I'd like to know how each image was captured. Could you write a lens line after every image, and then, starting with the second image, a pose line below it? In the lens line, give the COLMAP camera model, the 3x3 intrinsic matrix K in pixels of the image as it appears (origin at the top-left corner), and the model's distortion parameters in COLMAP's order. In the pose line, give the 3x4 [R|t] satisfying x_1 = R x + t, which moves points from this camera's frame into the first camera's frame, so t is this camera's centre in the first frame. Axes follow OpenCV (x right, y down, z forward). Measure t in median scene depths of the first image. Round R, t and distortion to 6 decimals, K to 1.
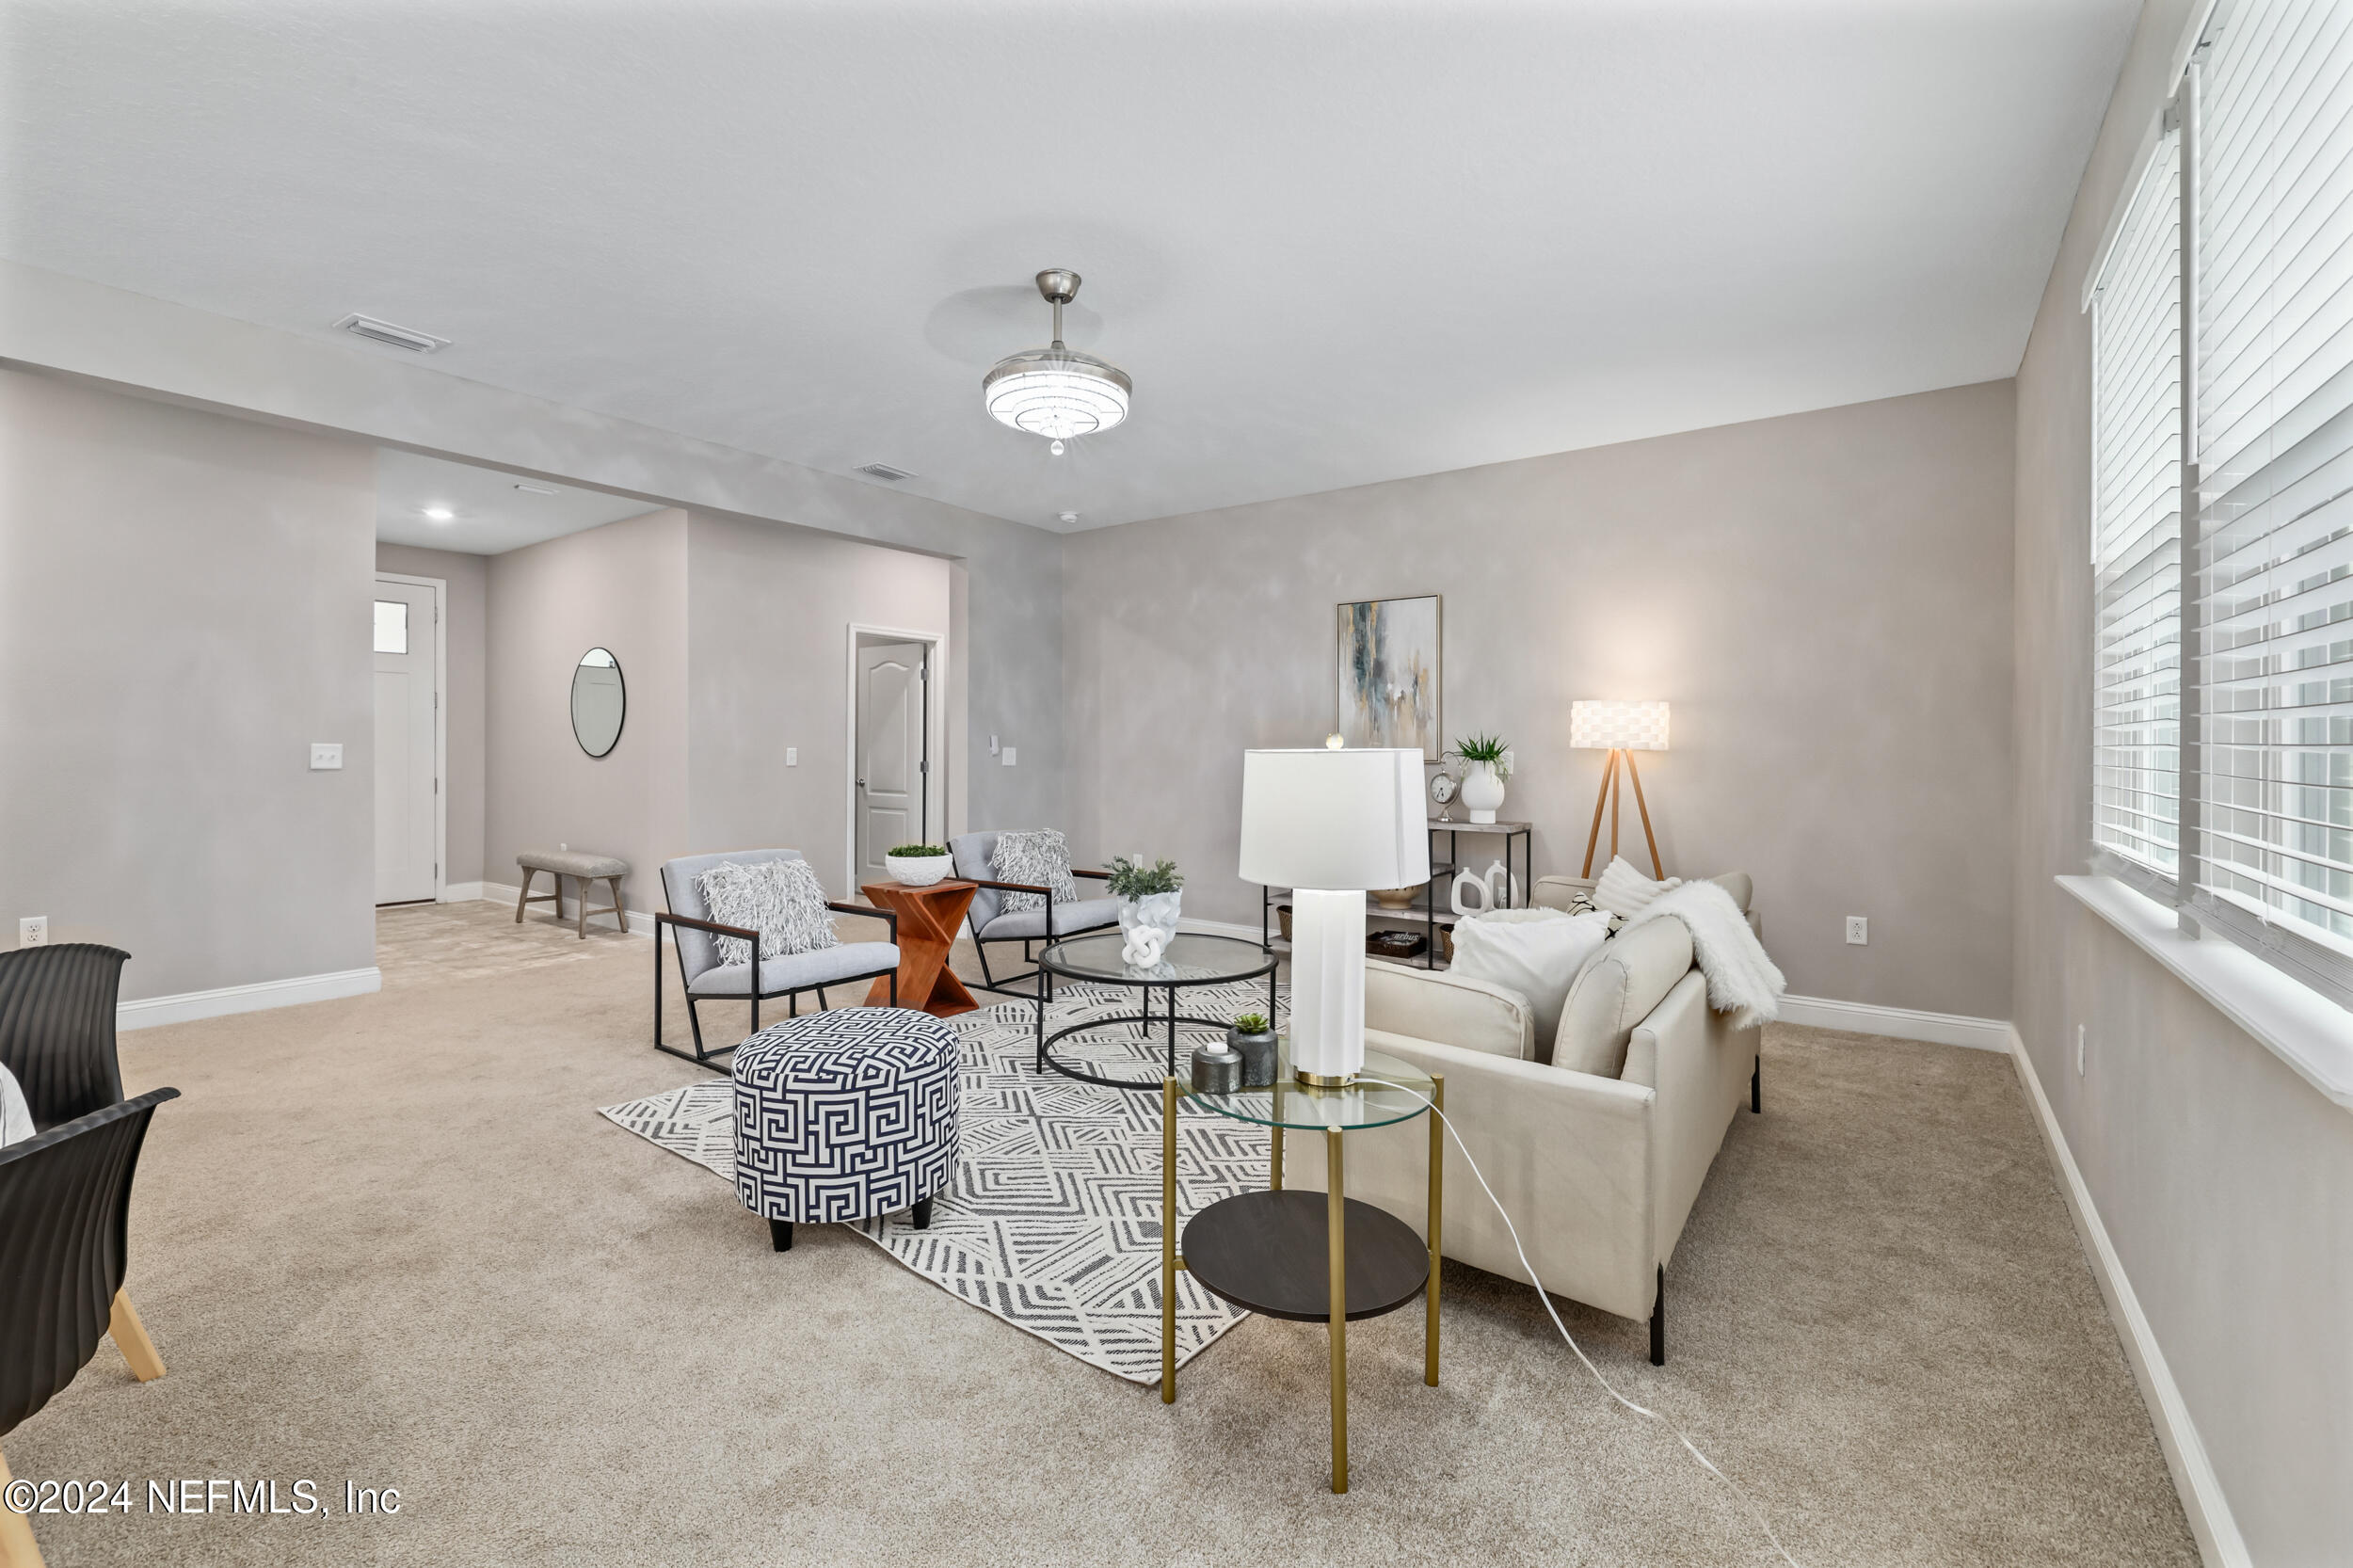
lens RADIAL K [[999.1, 0, 1152.0], [0, 999.1, 760.0], [0, 0, 1]] dist [-0.002922, 0.000177]
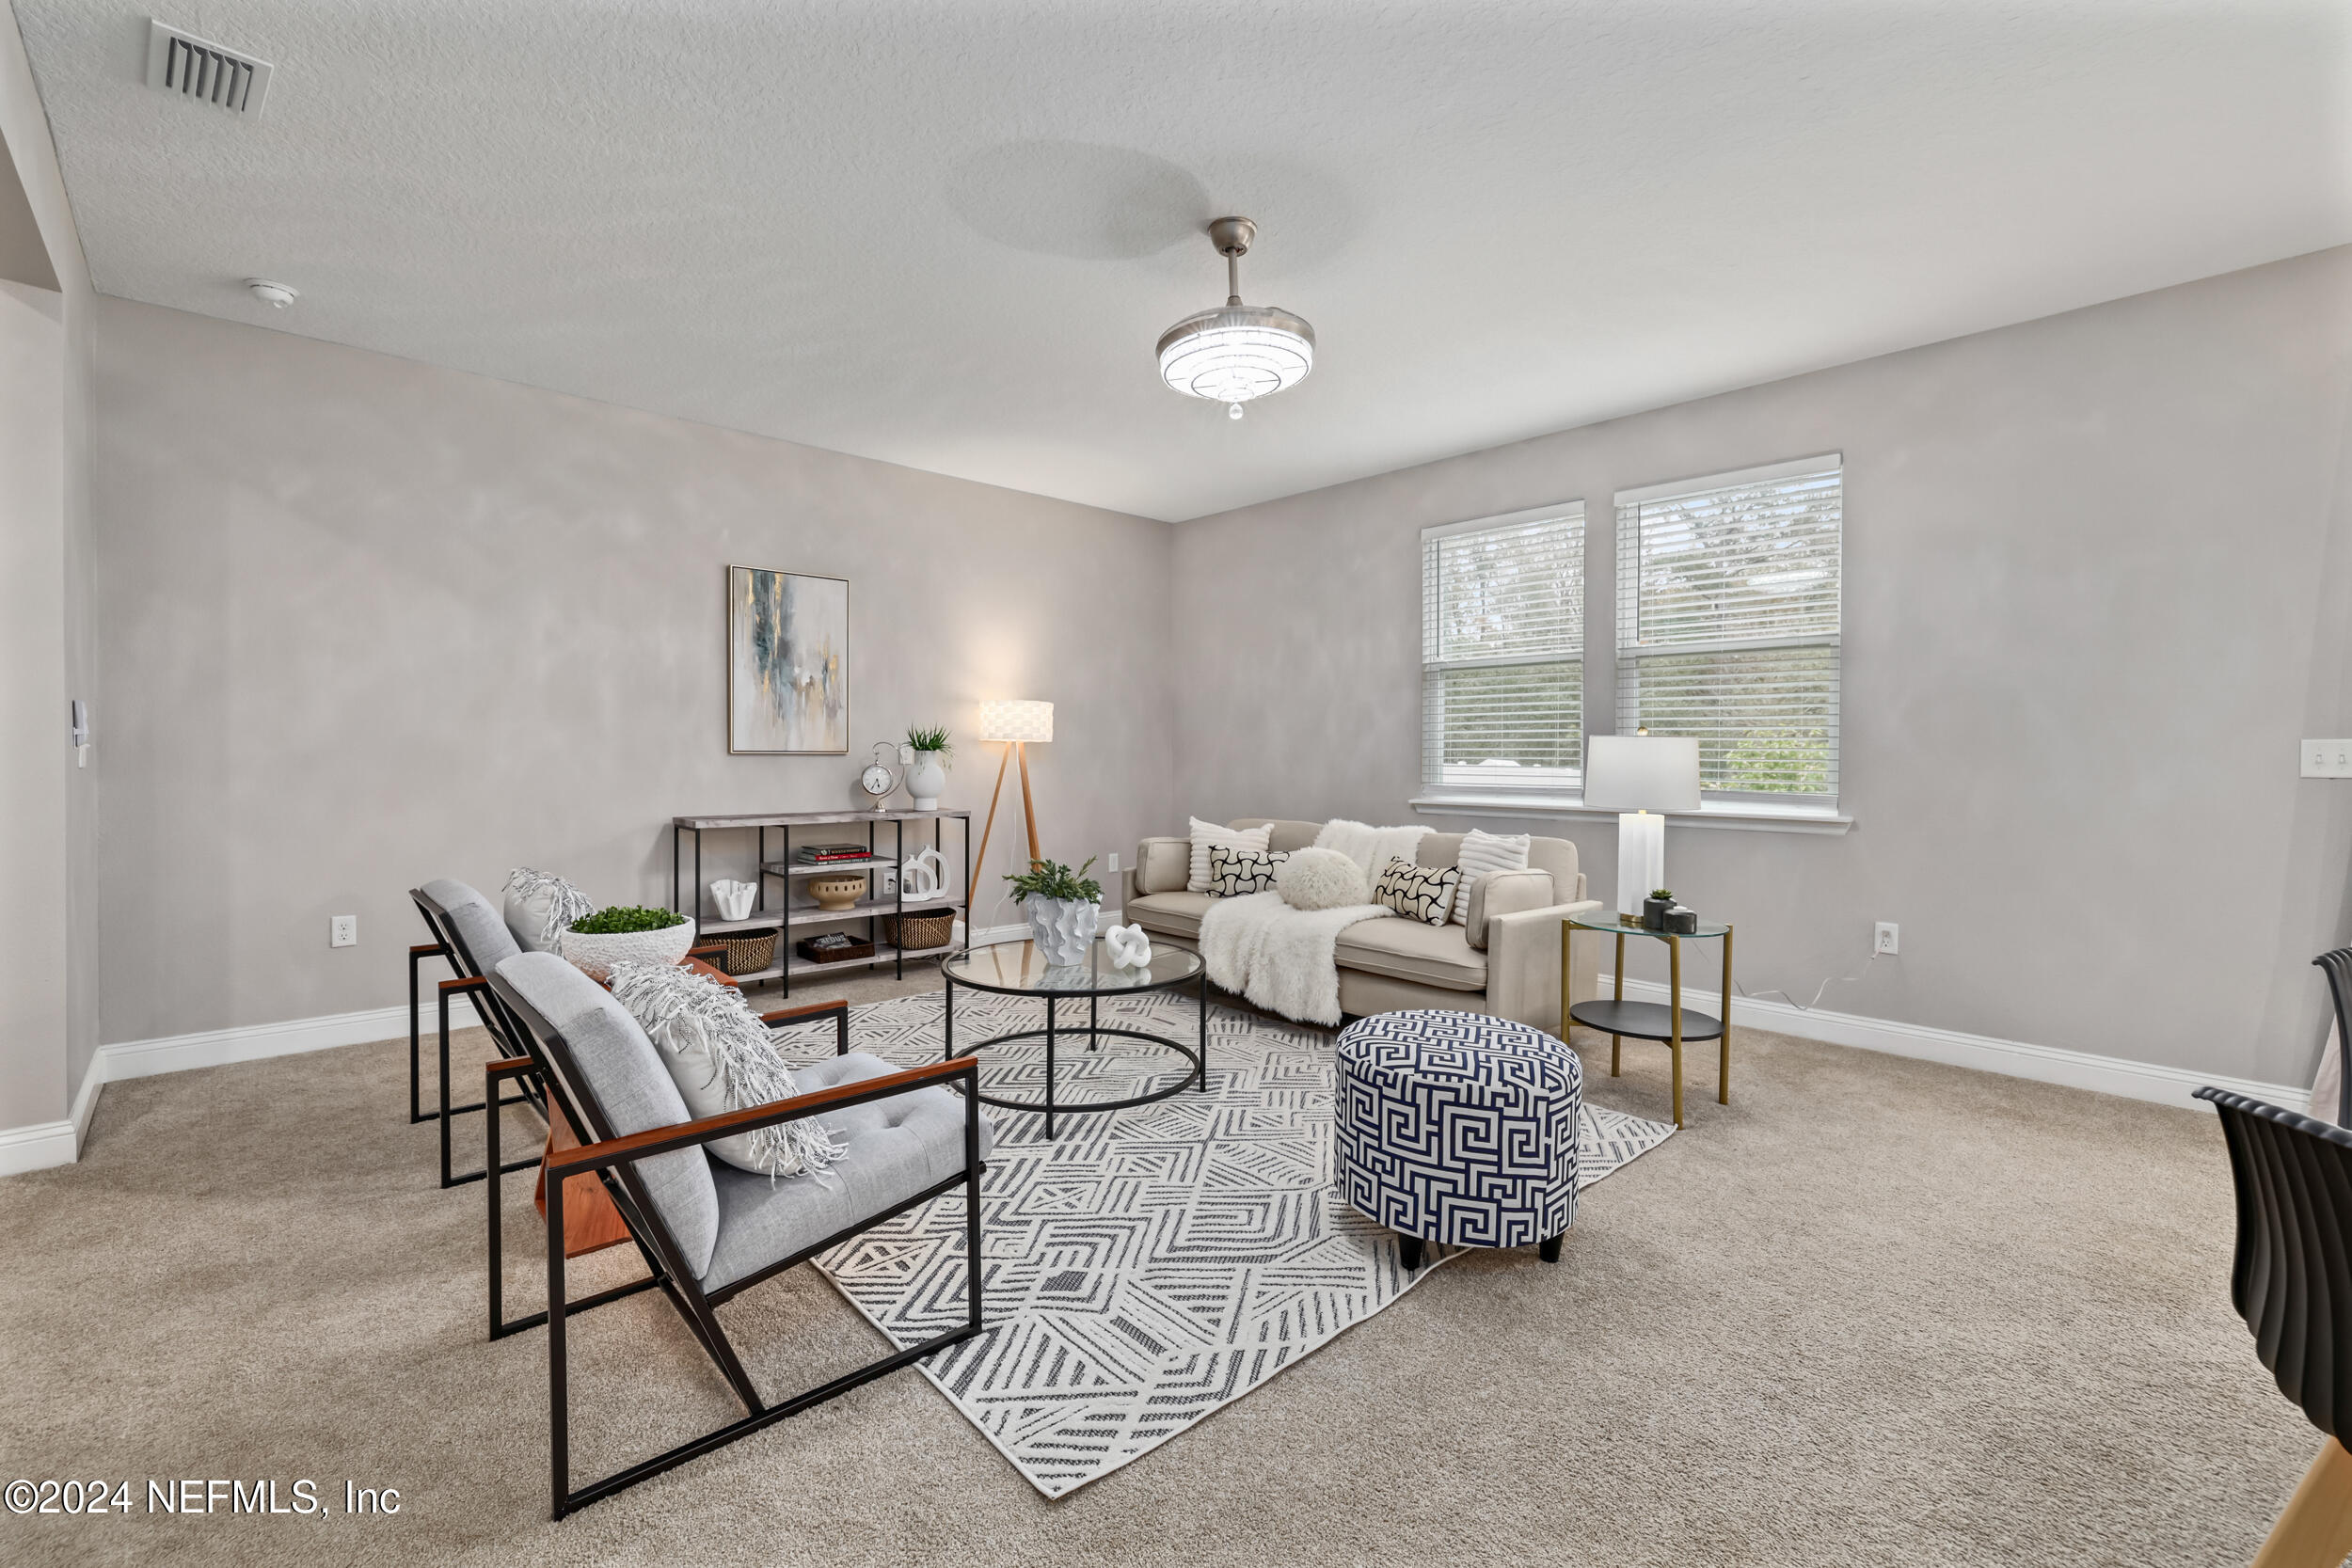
lens RADIAL K [[998.6, 0, 1151.5], [0, 998.6, 760.0], [0, 0, 1]] dist [-0.002922, 0.000177]
pose [[0.223945, -0.011944, 0.974529, -0.577689], [0.011123, 0.999891, 0.009698, 0.001917], [-0.974538, 0.008668, 0.224053, 0.509177]]
